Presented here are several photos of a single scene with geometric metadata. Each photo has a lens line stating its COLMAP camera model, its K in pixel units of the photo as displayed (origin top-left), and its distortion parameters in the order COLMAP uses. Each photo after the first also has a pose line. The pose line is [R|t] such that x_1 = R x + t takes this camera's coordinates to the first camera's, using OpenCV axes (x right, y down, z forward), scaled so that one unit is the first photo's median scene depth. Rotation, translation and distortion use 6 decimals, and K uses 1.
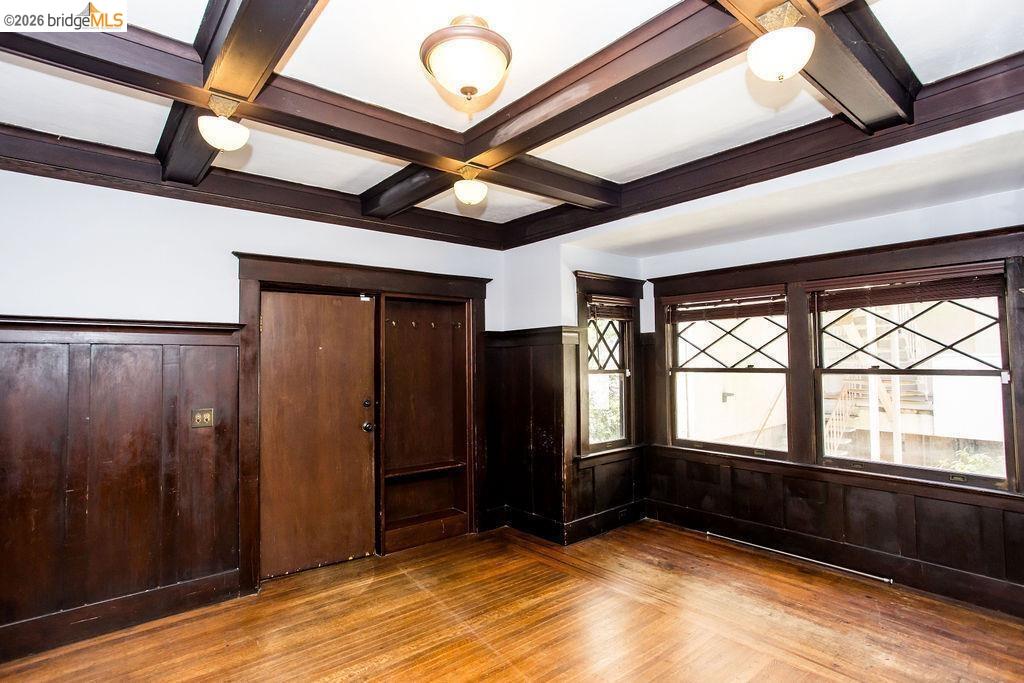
lens RADIAL K [[522.6, 0, 519.5], [0, 522.6, 344.5], [0, 0, 1]] dist [-0.018949, 0.006589]
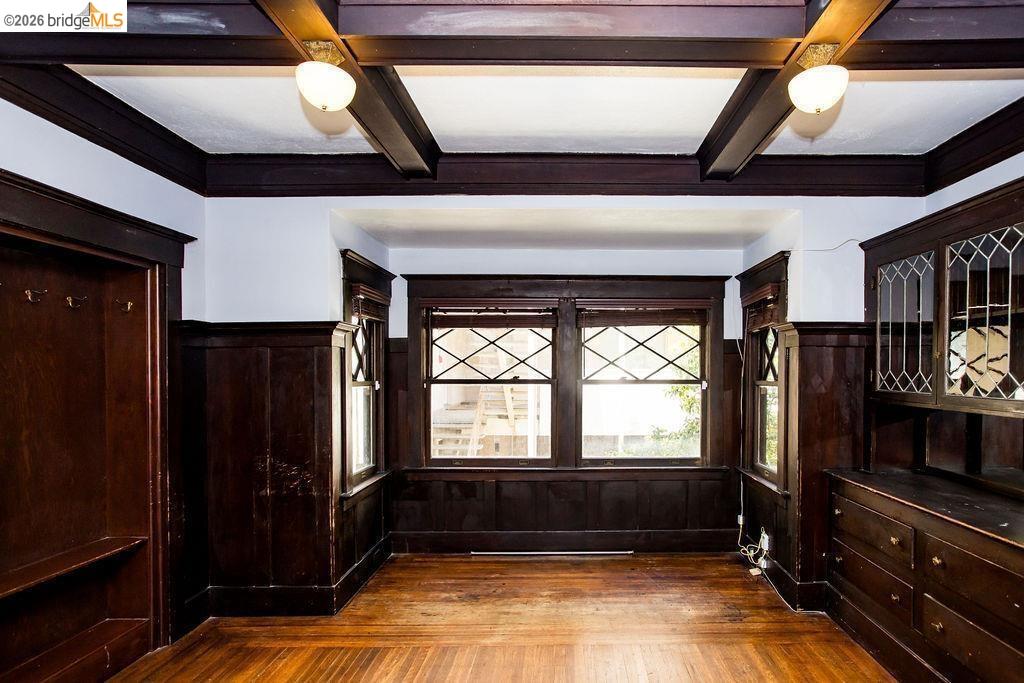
lens RADIAL K [[522.6, 0, 545.5], [0, 522.6, 383.4], [0, 0, 1]] dist [-0.018949, 0.006589]
pose [[0.653333, -0.004917, 0.757054, -0.288297], [-0.029312, 0.999065, 0.031785, 0.020520], [-0.756503, -0.042957, 0.652578, 0.305683]]
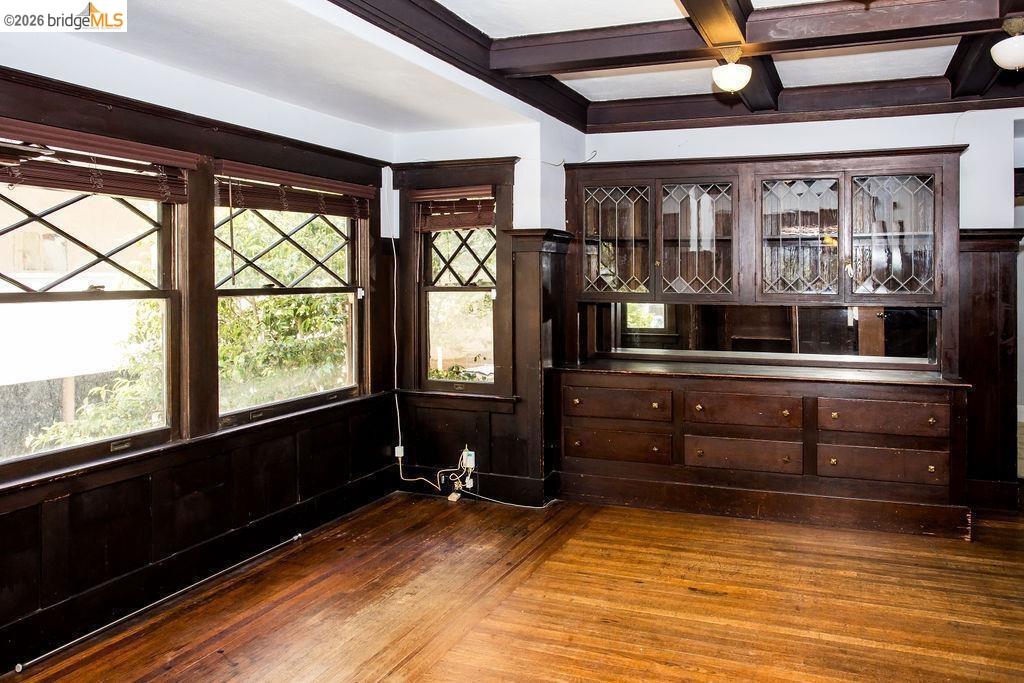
lens RADIAL K [[729.5, 0, 589.5], [0, 729.5, 269.2], [0, 0, 1]] dist [-0.000907, -0.005005]
pose [[-0.523932, 0.015394, 0.851621, -0.456989], [-0.022419, 0.999241, -0.031856, 0.036965], [-0.851465, -0.035783, -0.523189, 1.003546]]
